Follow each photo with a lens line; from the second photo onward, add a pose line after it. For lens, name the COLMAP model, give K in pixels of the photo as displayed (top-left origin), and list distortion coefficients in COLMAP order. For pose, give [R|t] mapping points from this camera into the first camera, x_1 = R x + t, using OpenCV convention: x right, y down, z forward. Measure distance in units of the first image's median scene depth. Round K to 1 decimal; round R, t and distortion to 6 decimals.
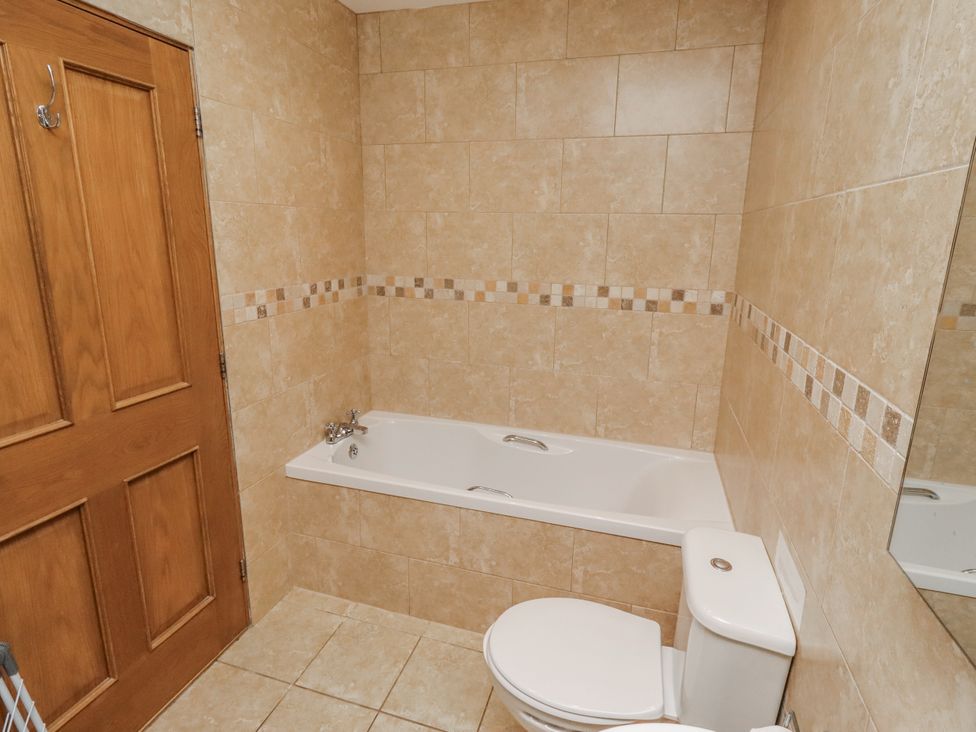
lens RADIAL K [[507.8, 0, 482.2], [0, 507.8, 362.4], [0, 0, 1]] dist [0.002631, 0.001321]
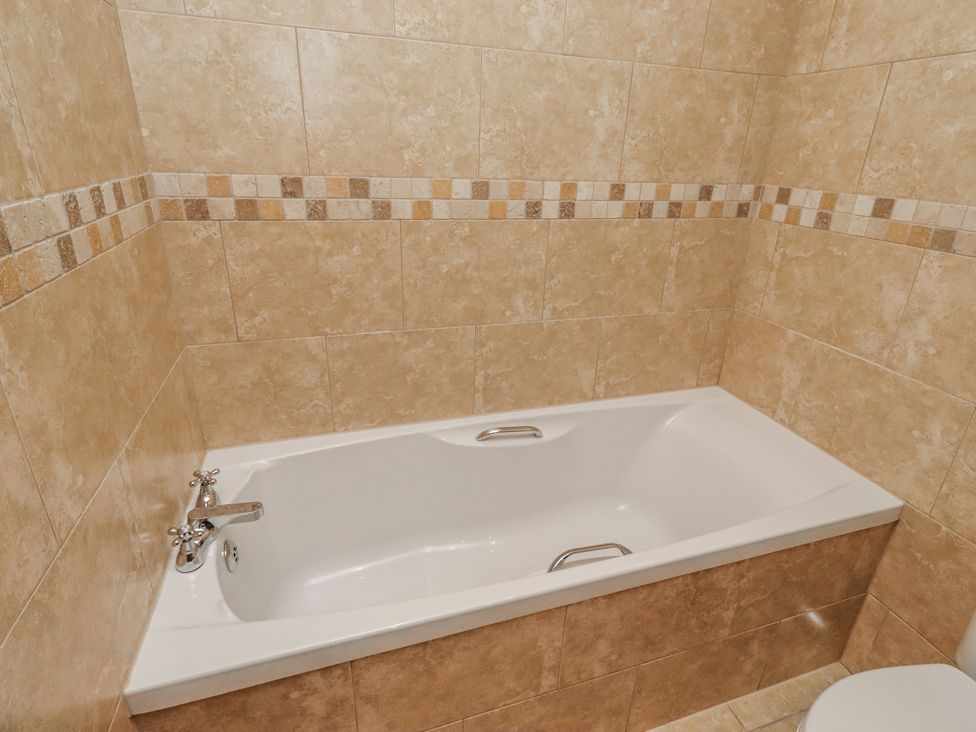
lens RADIAL K [[507.8, 0, 492.5], [0, 507.8, 359.1], [0, 0, 1]] dist [0.002631, 0.001321]
pose [[0.814347, -0.210994, 0.540667, -0.283686], [0.121073, 0.972840, 0.197289, -0.073597], [-0.567609, -0.095202, 0.817775, 0.501618]]
